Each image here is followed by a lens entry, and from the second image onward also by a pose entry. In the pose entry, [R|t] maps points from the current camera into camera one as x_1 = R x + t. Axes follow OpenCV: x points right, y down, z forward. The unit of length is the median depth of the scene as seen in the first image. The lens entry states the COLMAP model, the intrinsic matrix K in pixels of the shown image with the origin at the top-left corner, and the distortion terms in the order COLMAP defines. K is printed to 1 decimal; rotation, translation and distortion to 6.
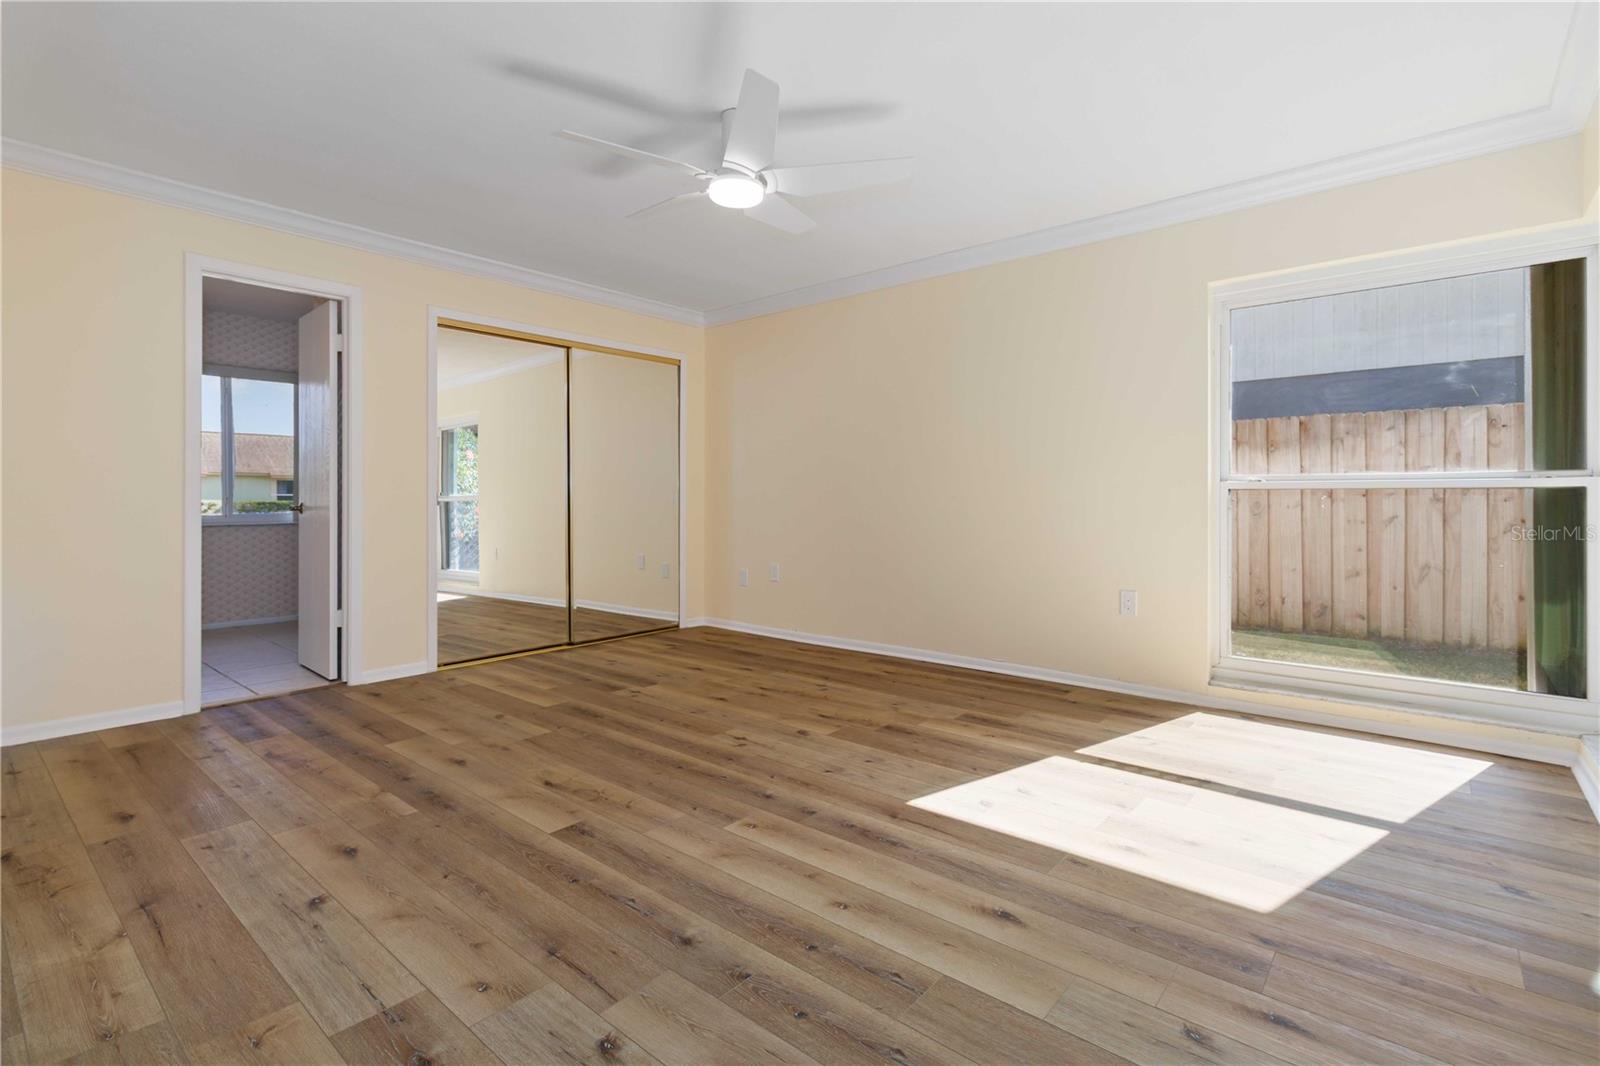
lens RADIAL K [[748.5, 0, 814.7], [0, 748.5, 507.2], [0, 0, 1]] dist [-0.001103, 0.000133]
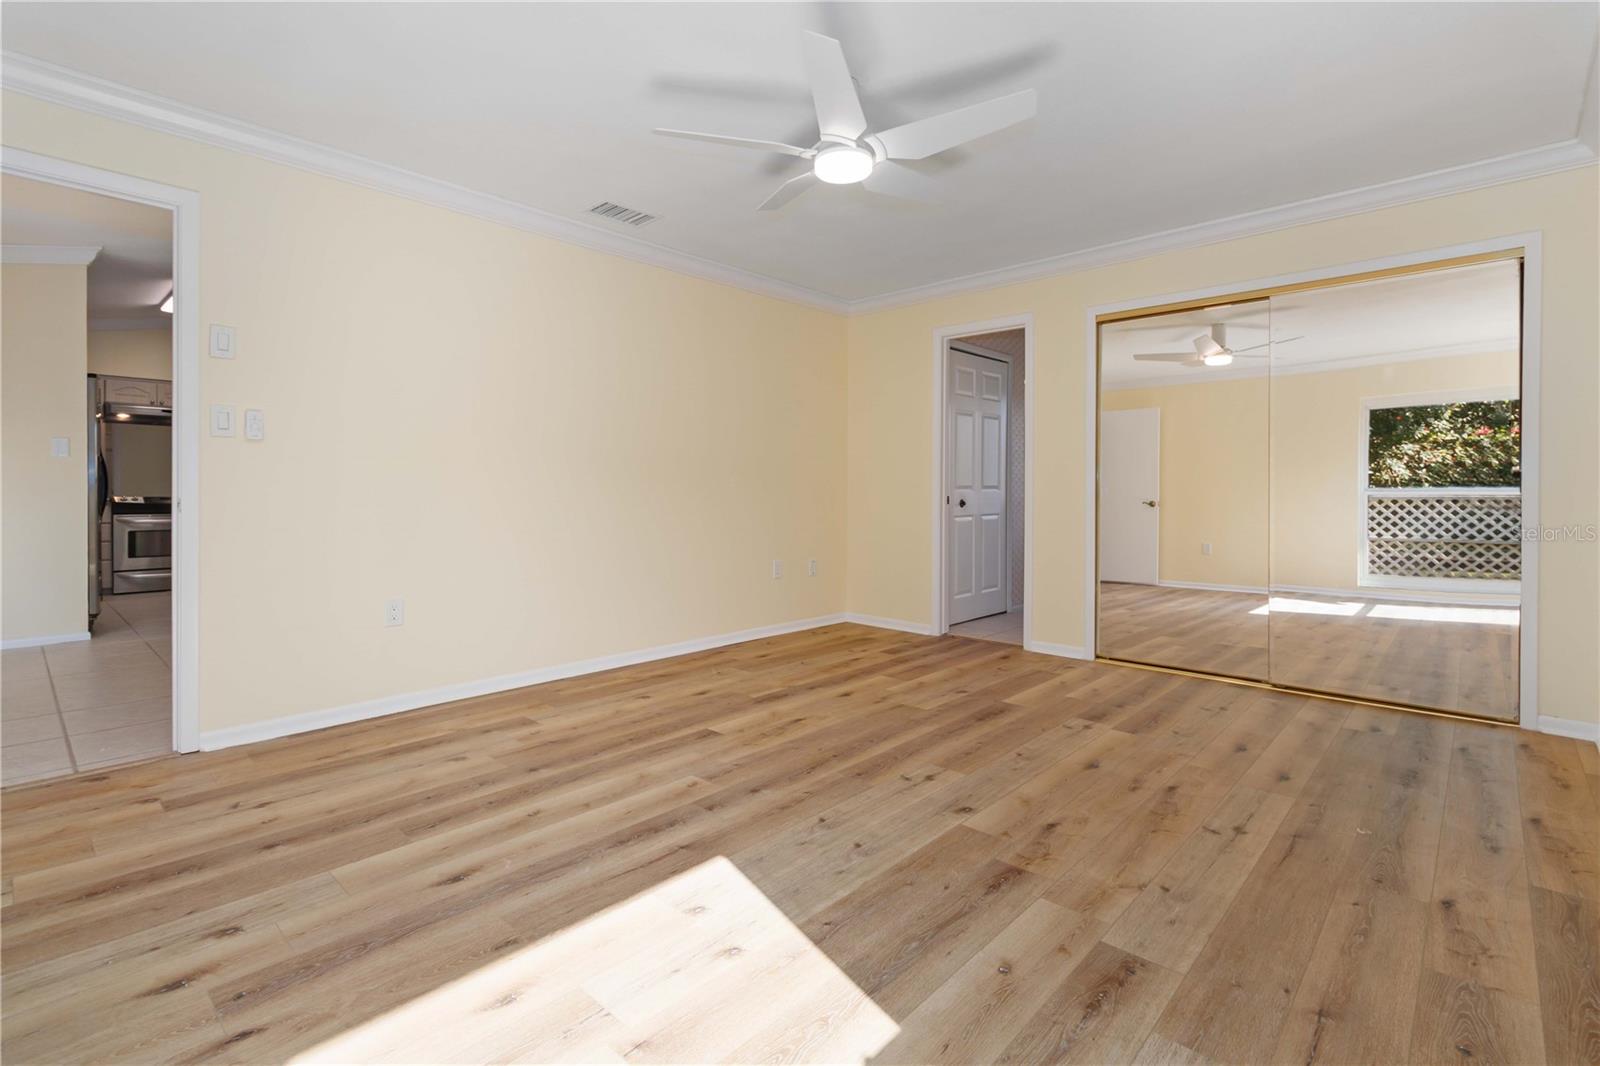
lens RADIAL K [[748.5, 0, 814.7], [0, 748.5, 507.2], [0, 0, 1]] dist [-0.001103, 0.000133]
pose [[-0.050365, 0.024492, -0.998431, 0.965475], [-0.016457, 0.999543, 0.025349, -0.025136], [0.998595, 0.017708, -0.049939, 1.159793]]
